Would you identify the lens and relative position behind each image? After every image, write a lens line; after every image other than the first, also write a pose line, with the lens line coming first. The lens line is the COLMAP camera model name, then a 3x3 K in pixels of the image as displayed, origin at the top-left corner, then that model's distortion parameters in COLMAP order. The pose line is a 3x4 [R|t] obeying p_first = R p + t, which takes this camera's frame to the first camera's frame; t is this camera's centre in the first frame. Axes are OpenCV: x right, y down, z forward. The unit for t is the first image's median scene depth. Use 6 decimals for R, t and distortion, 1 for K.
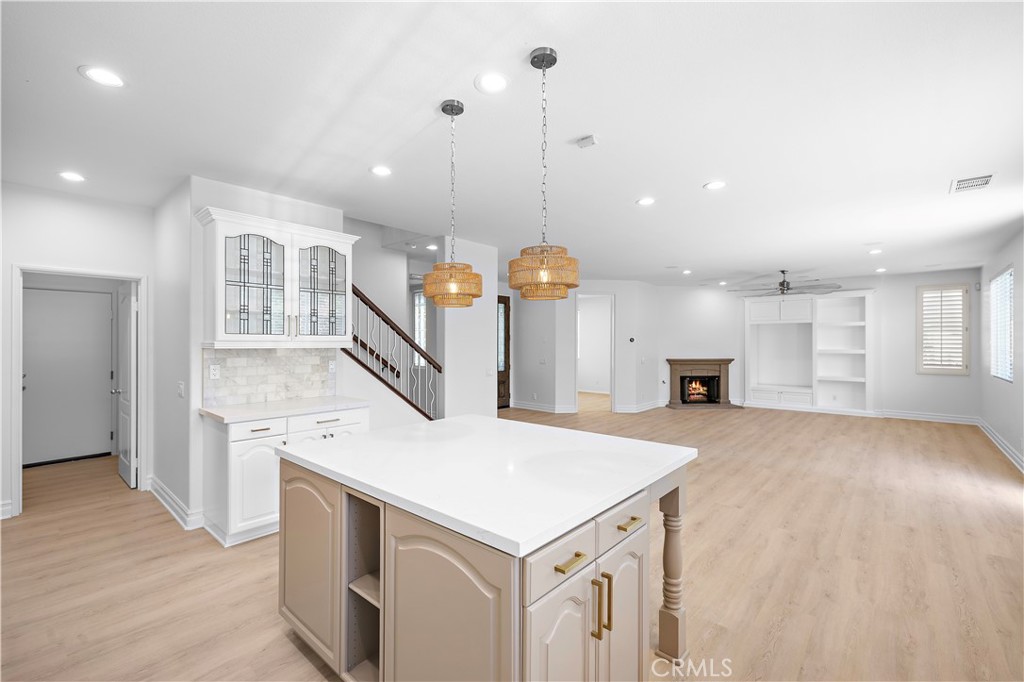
lens RADIAL K [[439.6, 0, 511.8], [0, 439.6, 342.1], [0, 0, 1]] dist [0.005408, -0.001441]
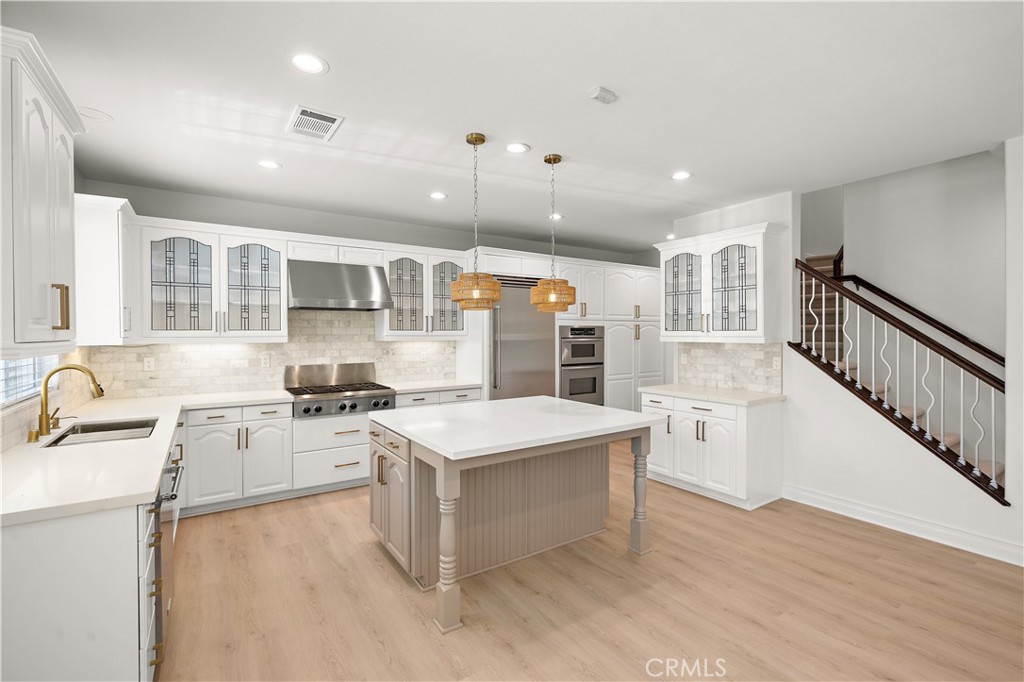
lens RADIAL K [[456.5, 0, 504.9], [0, 456.5, 336.9], [0, 0, 1]] dist [-0.007733, 0.001360]
pose [[-0.266102, 0.007735, -0.963914, 0.371885], [0.002660, 0.999970, 0.007290, -0.004889], [0.963941, -0.000624, -0.266114, 0.377642]]
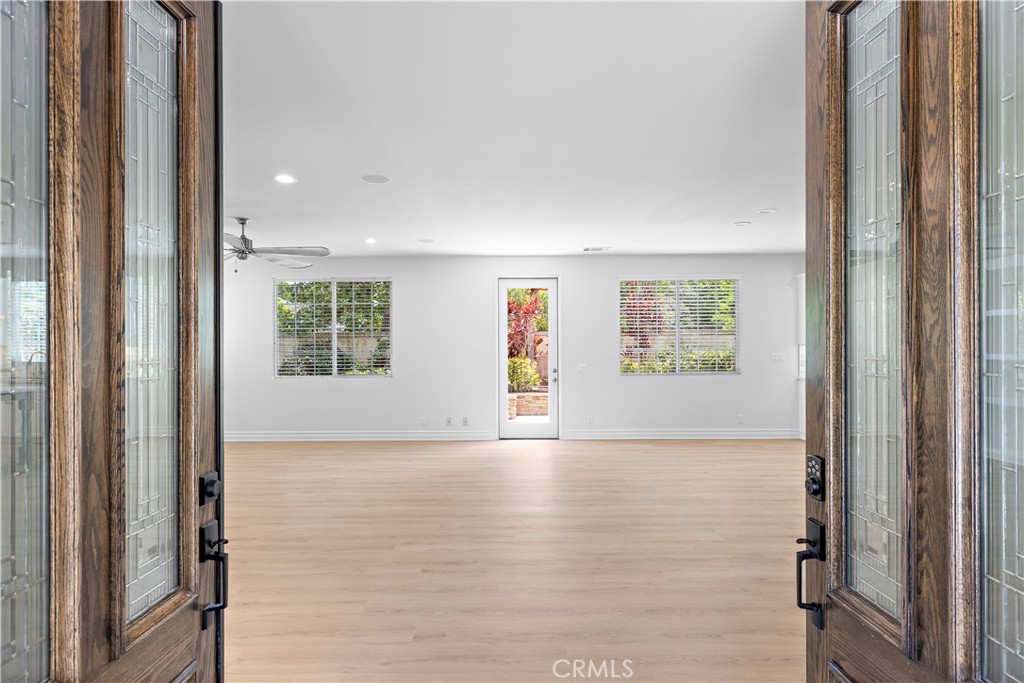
lens RADIAL K [[545.2, 0, 513.0], [0, 545.2, 341.6], [0, 0, 1]] dist [0.000361, 0.000281]
pose [[-0.666124, 0.003114, 0.745835, -0.143326], [0.003332, 0.999994, -0.001199, -0.001264], [-0.745834, 0.001686, -0.666130, 1.211119]]
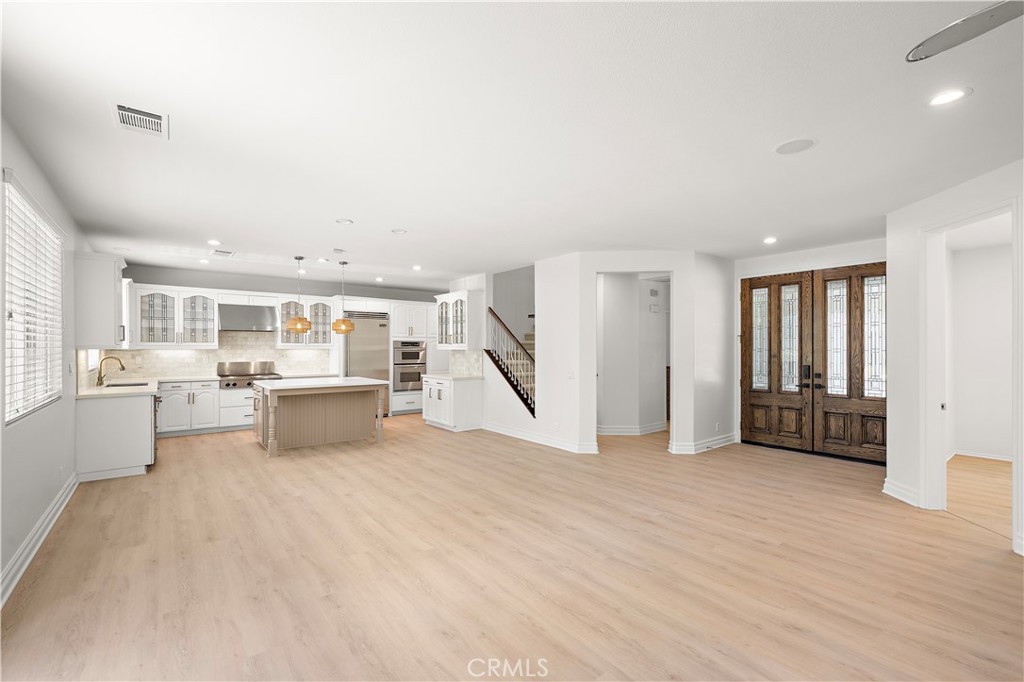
lens RADIAL K [[439.6, 0, 507.5], [0, 439.6, 350.6], [0, 0, 1]] dist [0.005408, -0.001441]
pose [[-0.185937, 0.004118, -0.982553, 0.749108], [0.000355, 0.999991, 0.004124, 0.004664], [0.982562, 0.000417, -0.185937, 0.787314]]
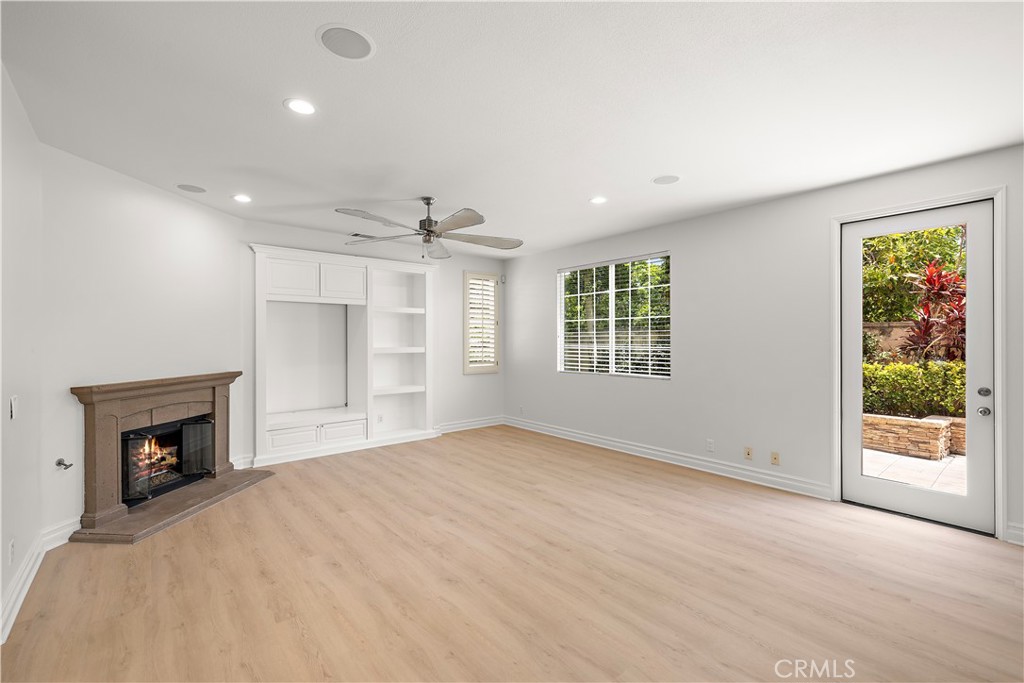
lens RADIAL K [[439.6, 0, 510.5], [0, 439.6, 337.6], [0, 0, 1]] dist [0.005408, -0.001441]
pose [[0.153426, 0.003528, 0.988154, 0.114184], [-0.000751, 0.999994, -0.003454, 0.005027], [-0.988160, -0.000212, 0.153428, 0.822870]]
